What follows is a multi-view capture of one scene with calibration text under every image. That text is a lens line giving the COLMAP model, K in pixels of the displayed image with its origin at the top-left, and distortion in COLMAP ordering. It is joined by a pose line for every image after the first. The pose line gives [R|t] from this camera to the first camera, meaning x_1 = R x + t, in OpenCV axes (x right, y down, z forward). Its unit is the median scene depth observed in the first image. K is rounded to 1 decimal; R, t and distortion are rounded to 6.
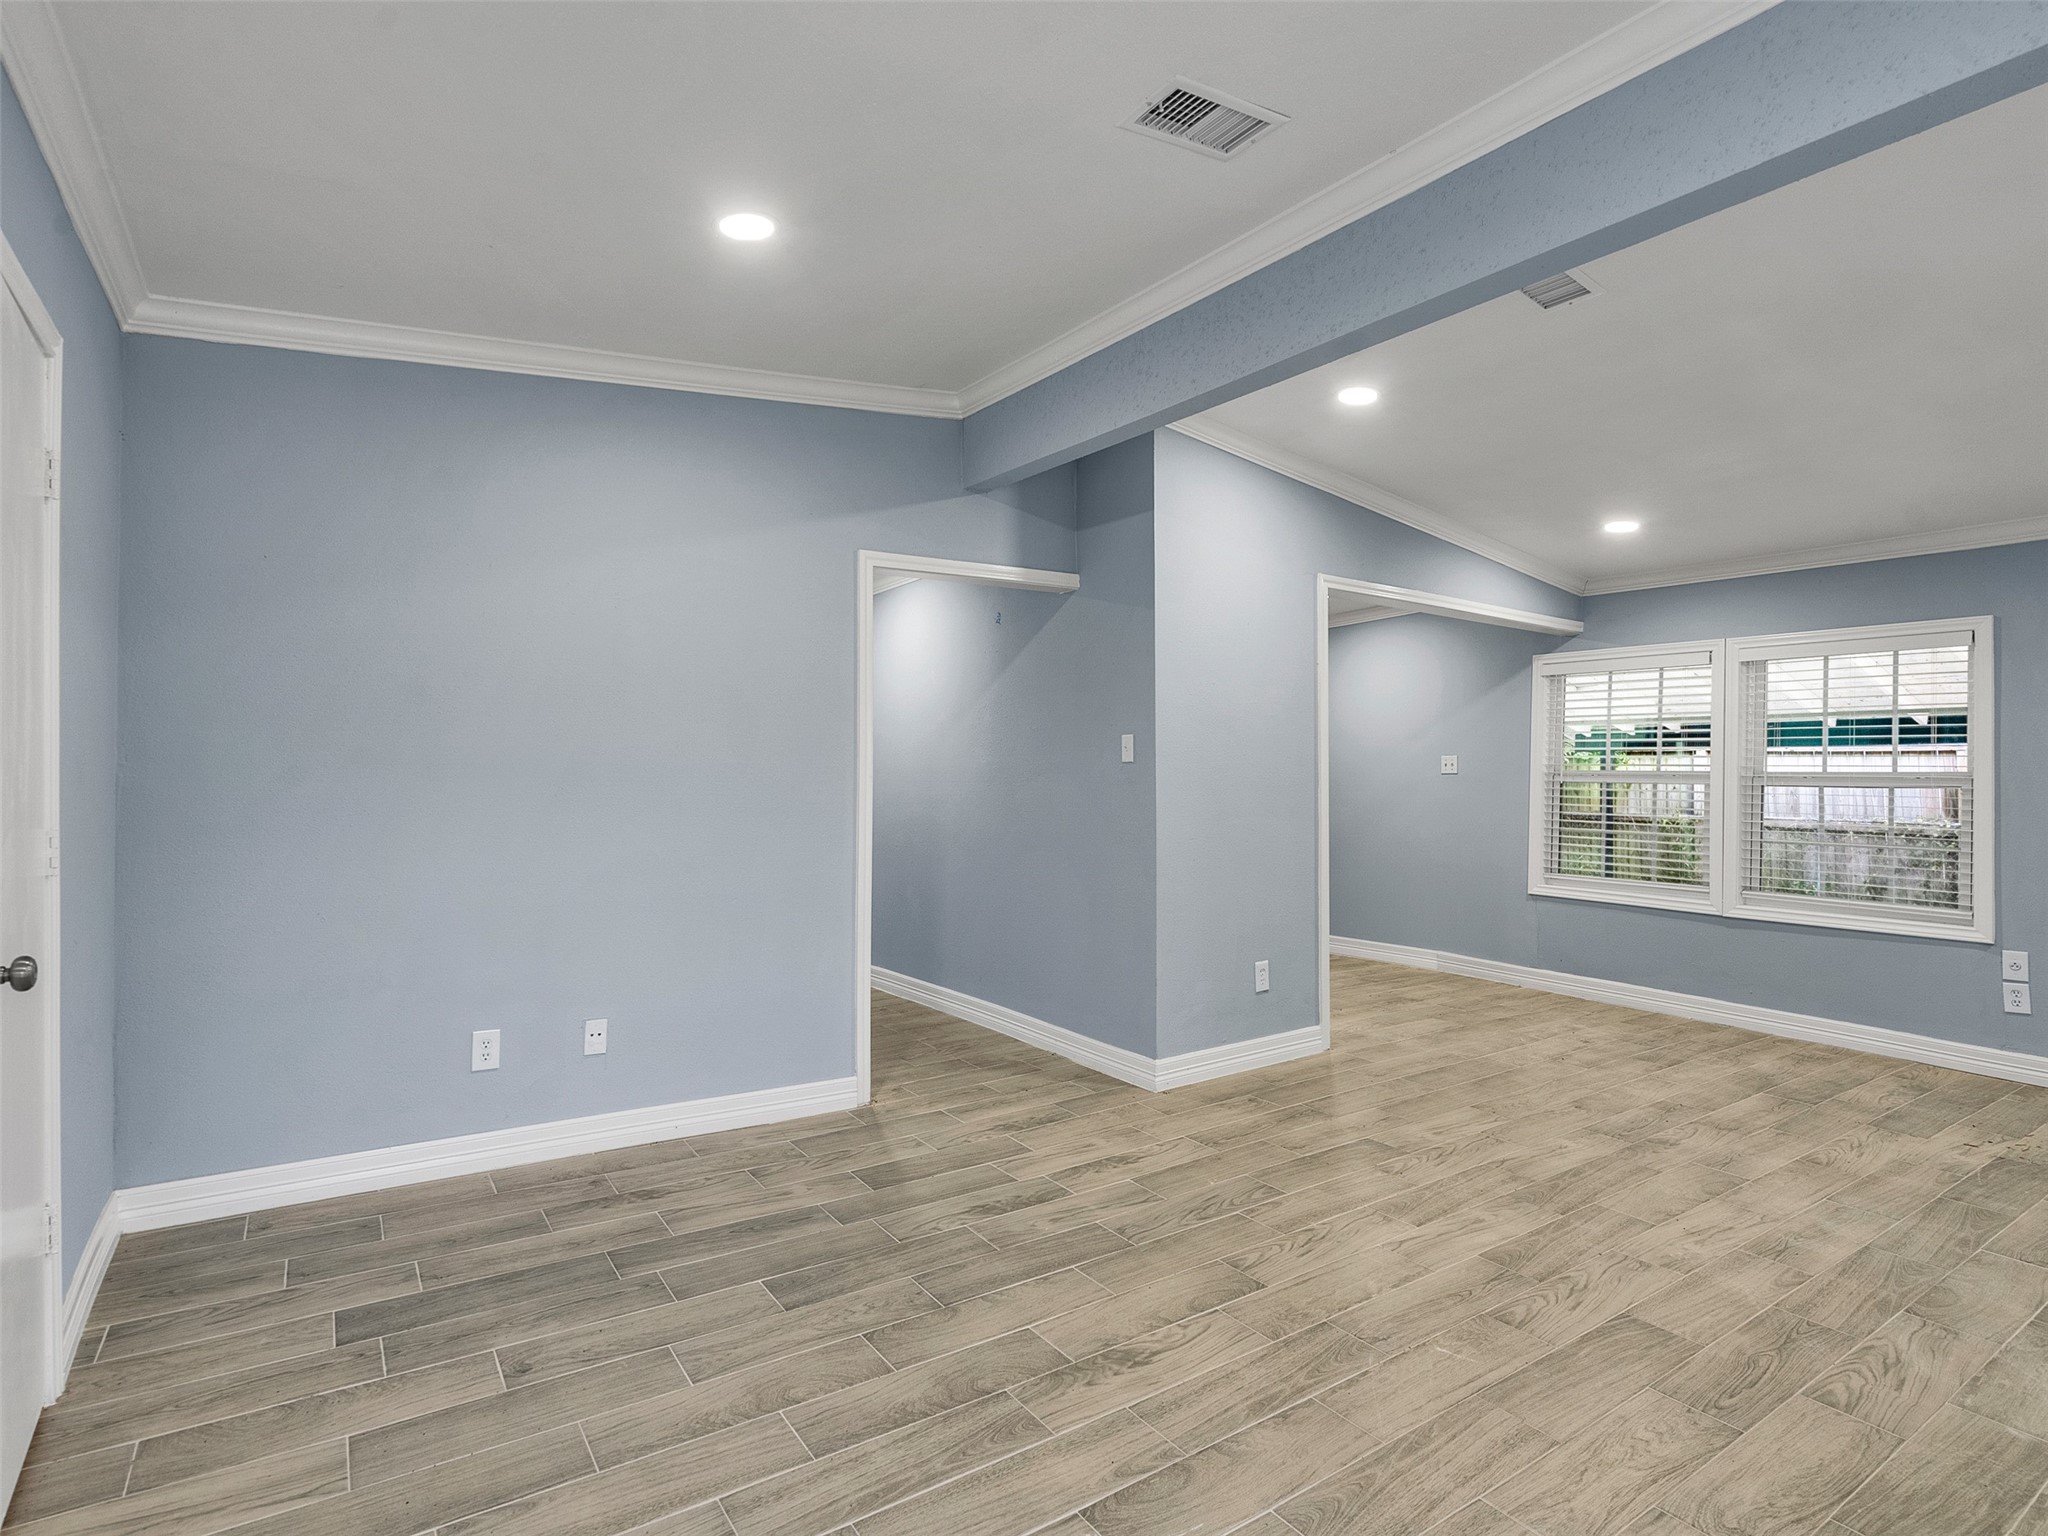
lens RADIAL K [[1045.4, 0, 1009.2], [0, 1045.4, 777.0], [0, 0, 1]] dist [0.005351, 0.000434]
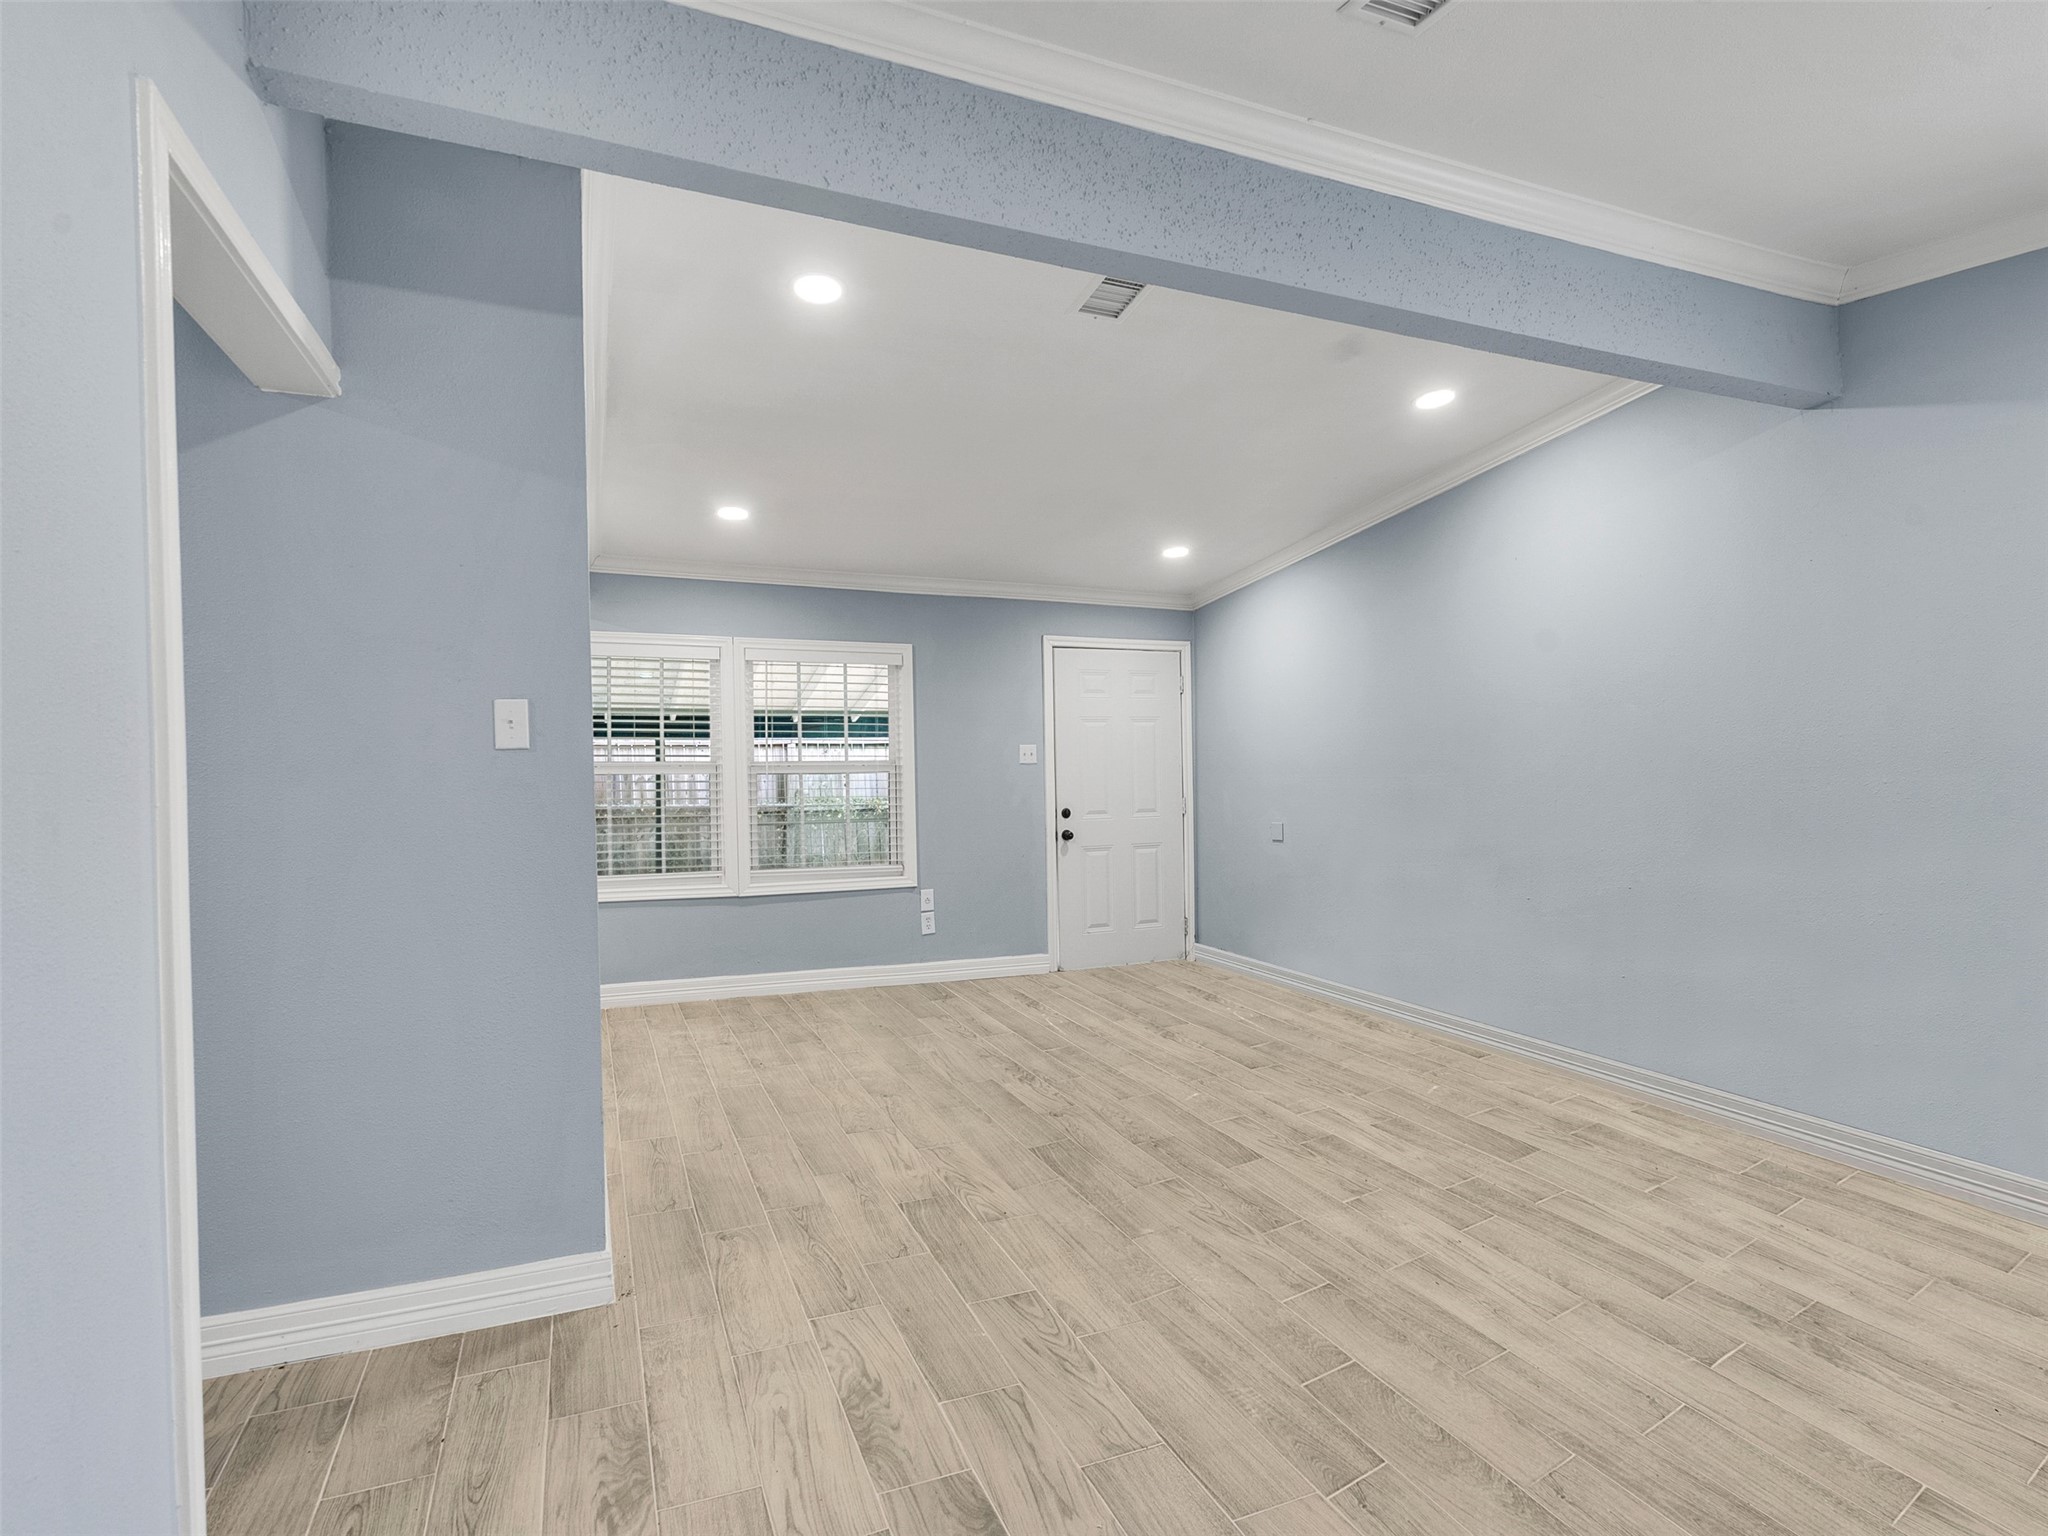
lens RADIAL K [[1045.4, 0, 1009.2], [0, 1045.4, 777.0], [0, 0, 1]] dist [0.005351, 0.000434]
pose [[0.209102, -0.020936, 0.977670, -0.404399], [0.012718, 0.999744, 0.018688, -0.007304], [-0.977811, 0.008527, 0.209315, 0.671681]]
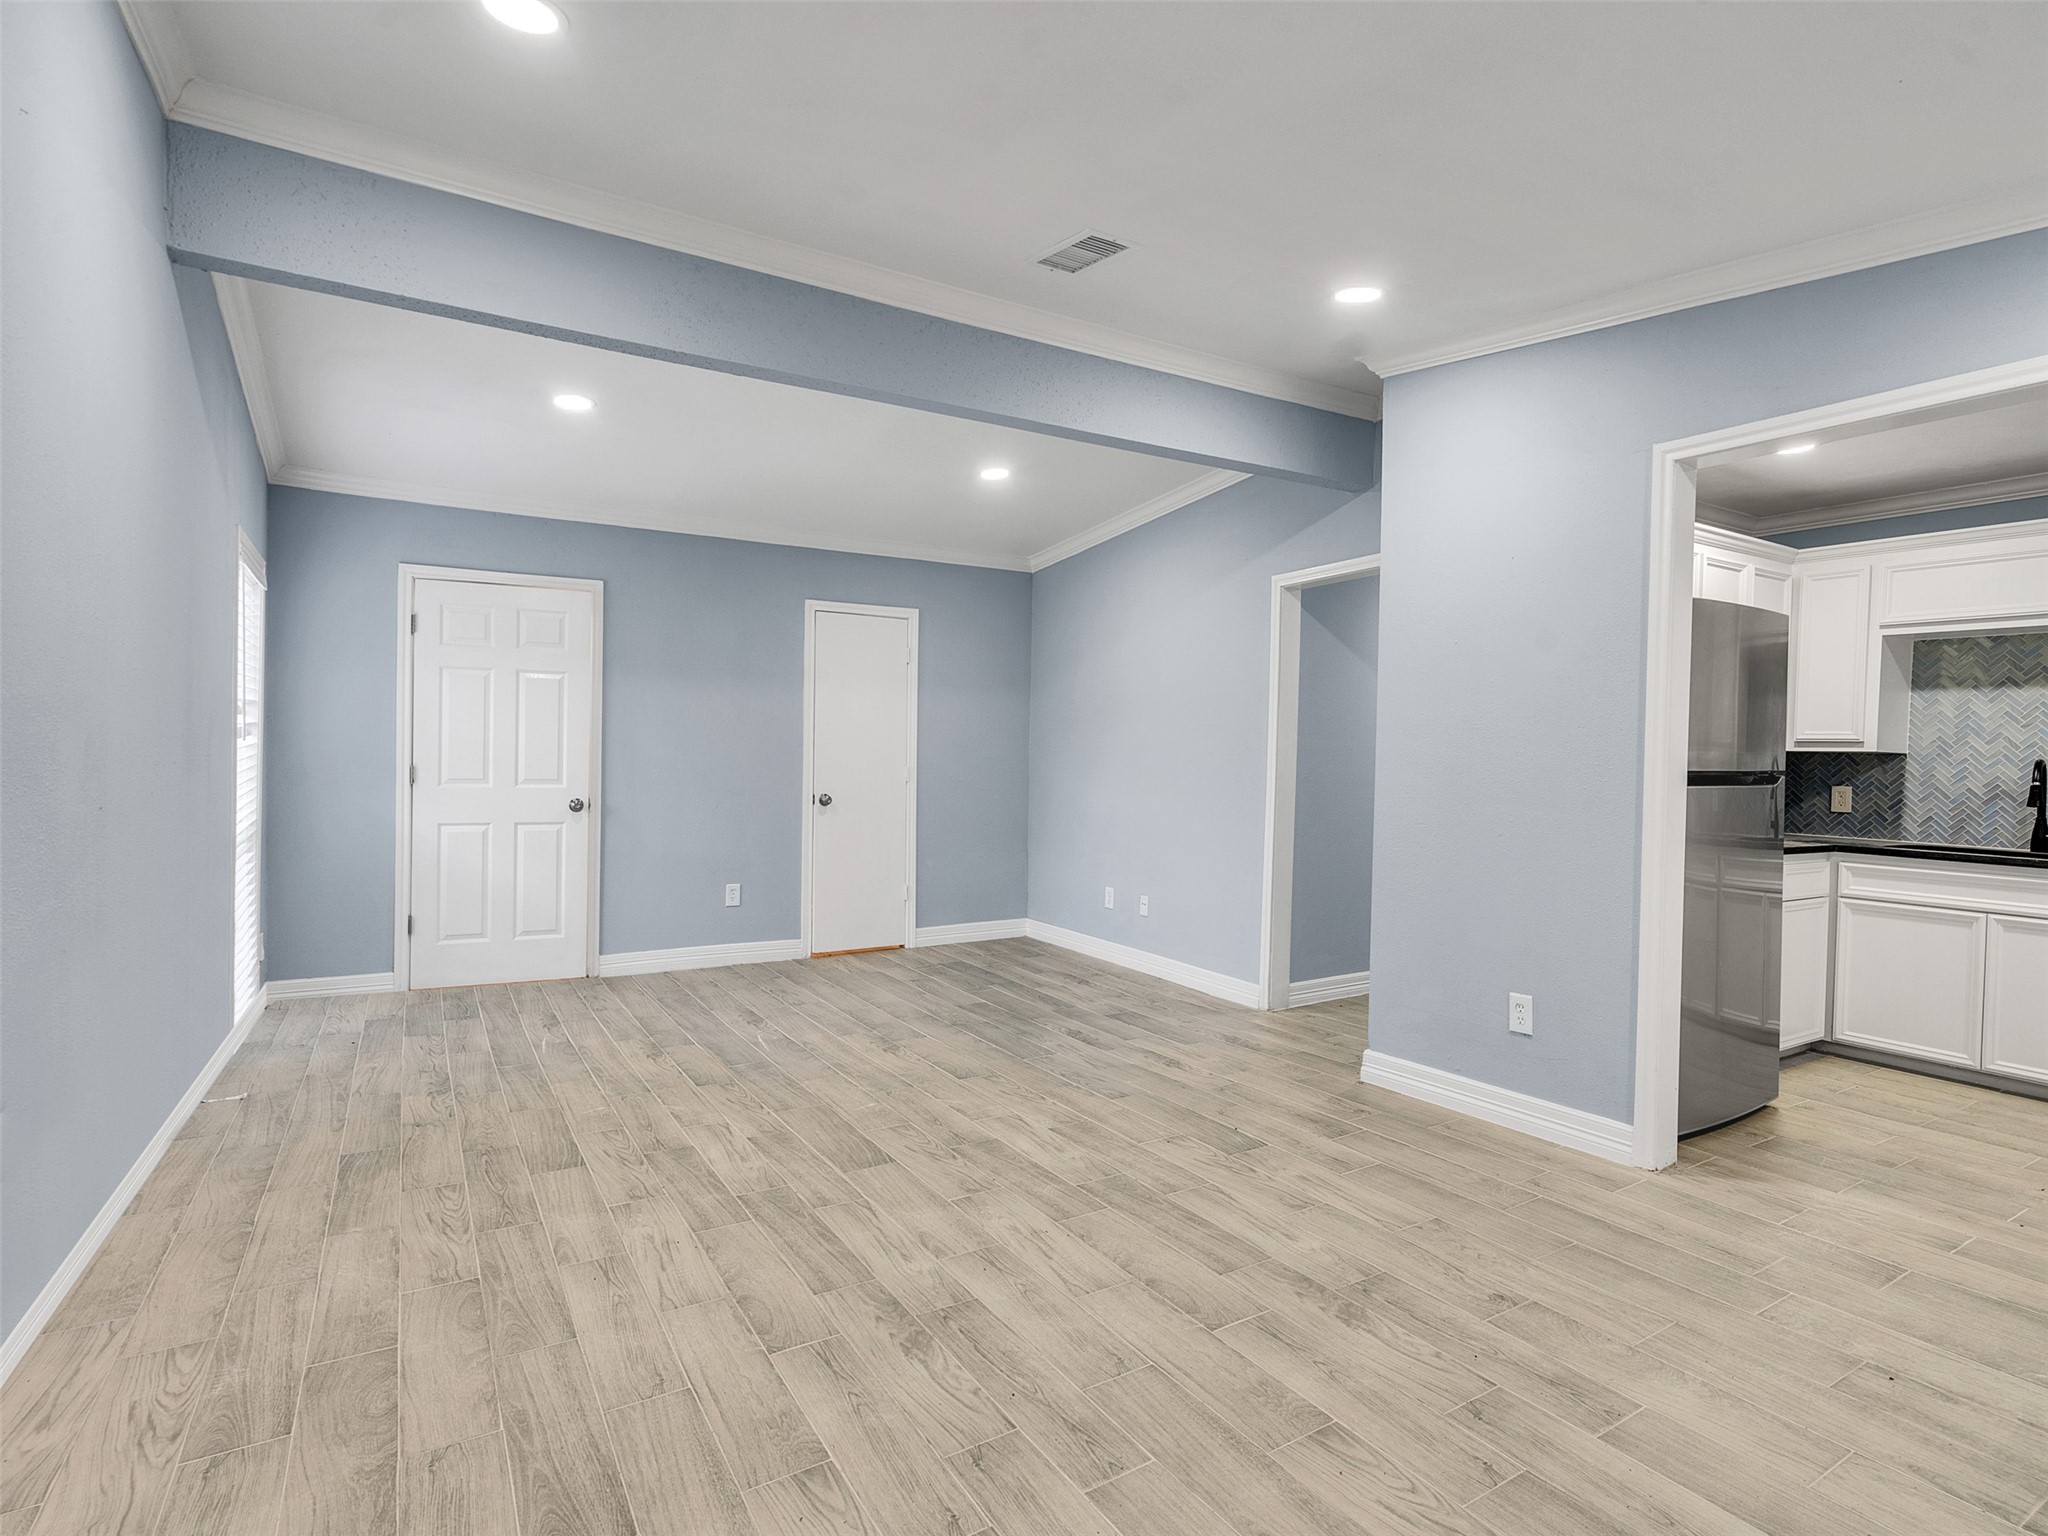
lens RADIAL K [[1045.4, 0, 1009.2], [0, 1045.4, 777.0], [0, 0, 1]] dist [0.005351, 0.000434]
pose [[-0.051965, 0.014904, -0.998538, 1.154096], [-0.010745, 0.999822, 0.015482, 0.009683], [0.998591, 0.011534, -0.051796, 0.744431]]
